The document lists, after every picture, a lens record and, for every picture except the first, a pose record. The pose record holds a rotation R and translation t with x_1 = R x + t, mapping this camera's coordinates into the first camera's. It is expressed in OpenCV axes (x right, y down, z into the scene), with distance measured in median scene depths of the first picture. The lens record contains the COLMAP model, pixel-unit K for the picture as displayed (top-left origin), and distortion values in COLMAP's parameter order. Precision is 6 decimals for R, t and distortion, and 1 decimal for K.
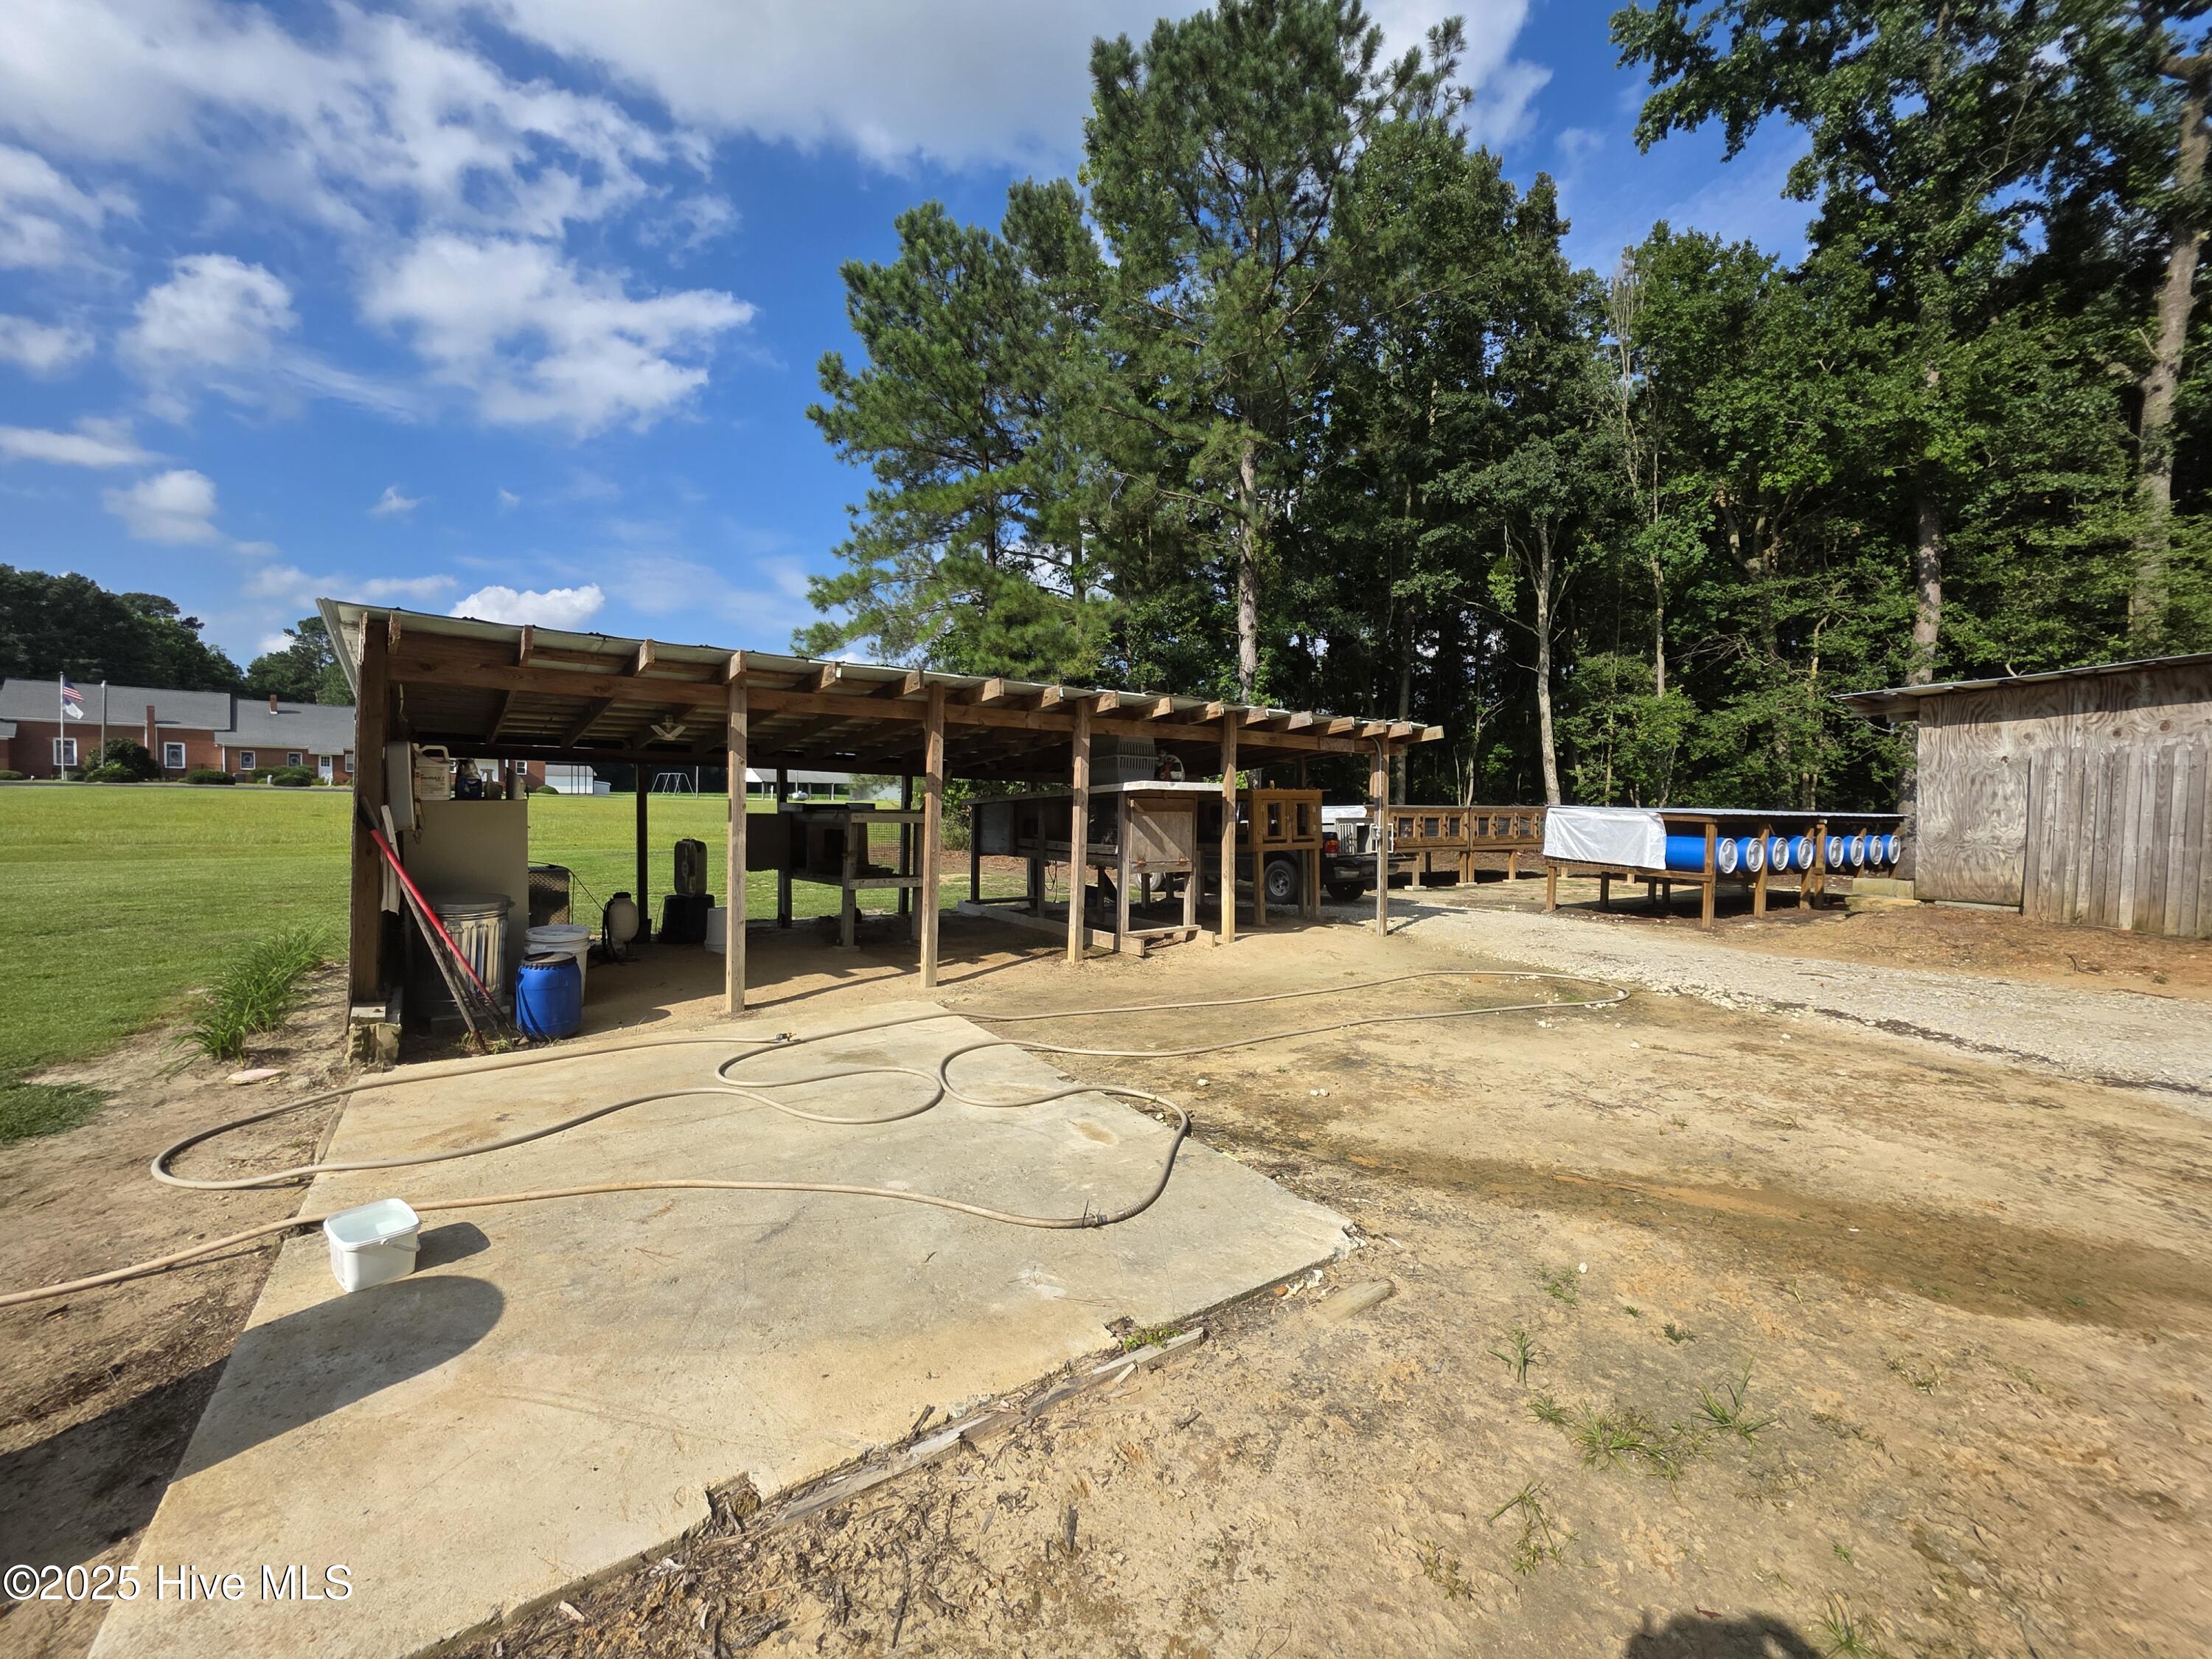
lens RADIAL K [[903.0, 0, 1106.0], [0, 903.0, 829.5], [0, 0, 1]] dist [0.000092, 0.000317]
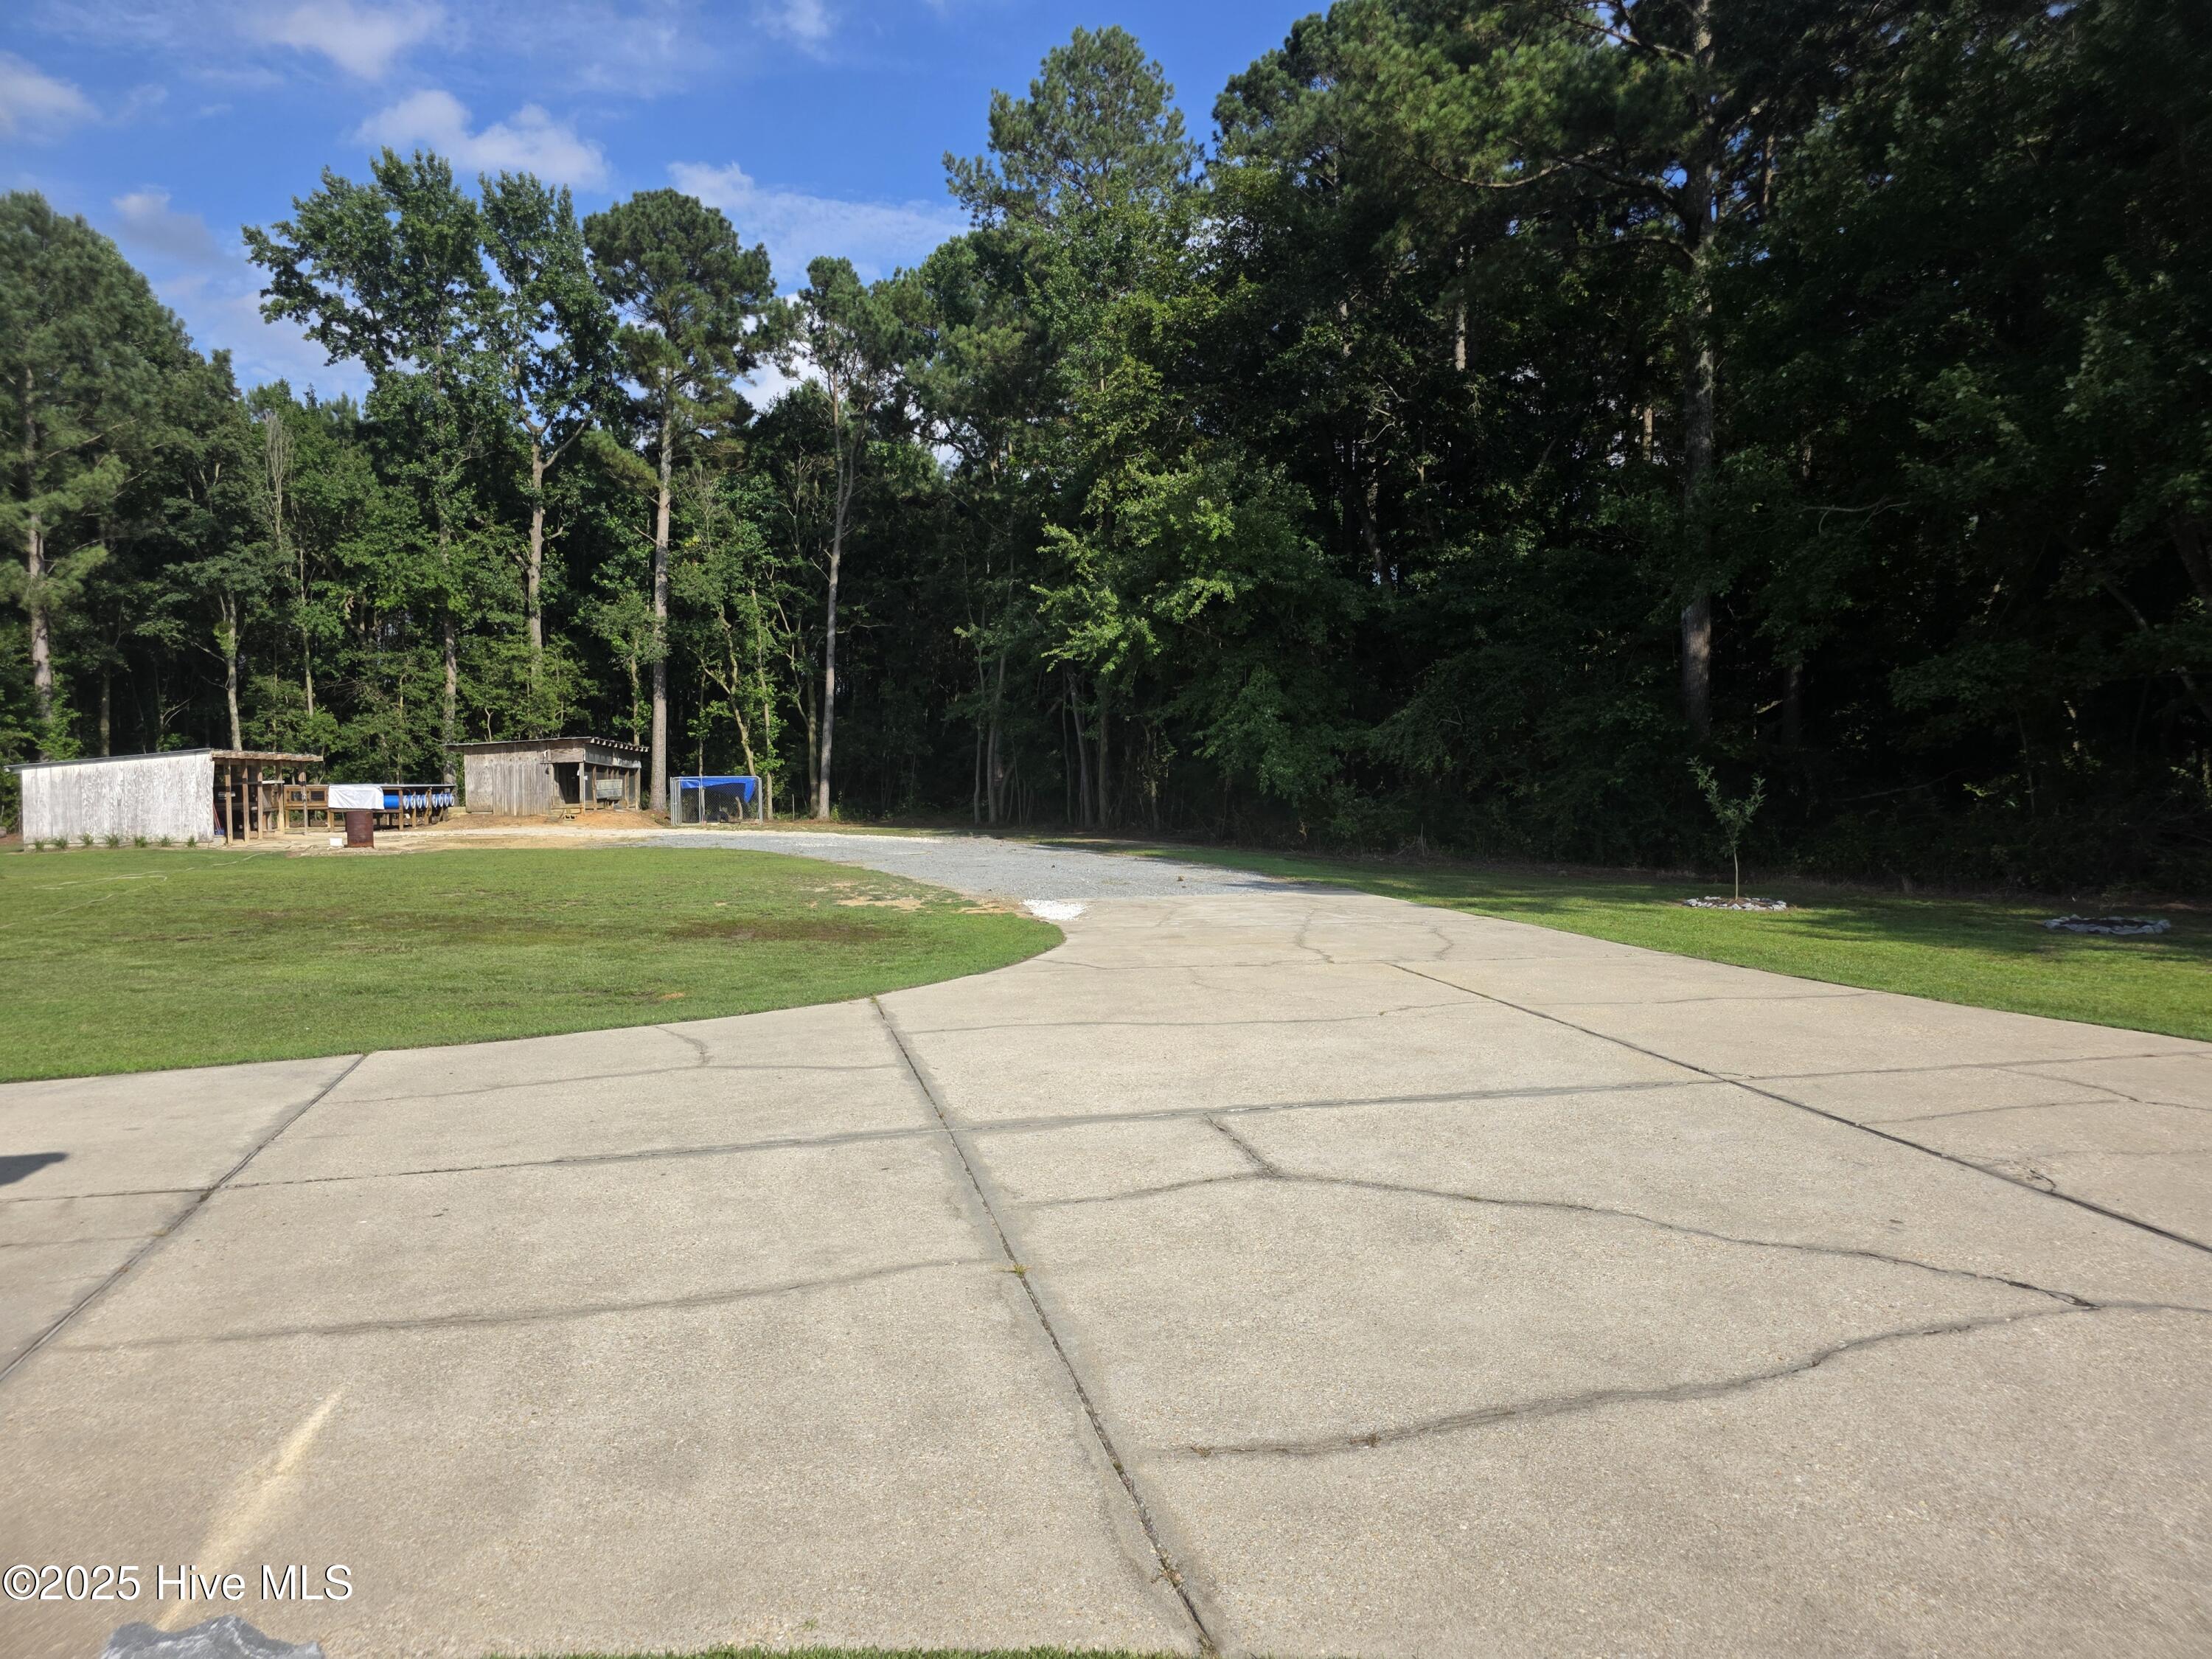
lens RADIAL K [[1497.2, 0, 1106.0], [0, 1497.2, 829.5], [0, 0, 1]] dist [0.003882, 0.000751]
pose [[0.390381, -0.052045, 0.919181, -1.481607], [0.043838, 0.998319, 0.037907, 0.018945], [-0.919609, 0.025497, 0.392006, -1.508545]]
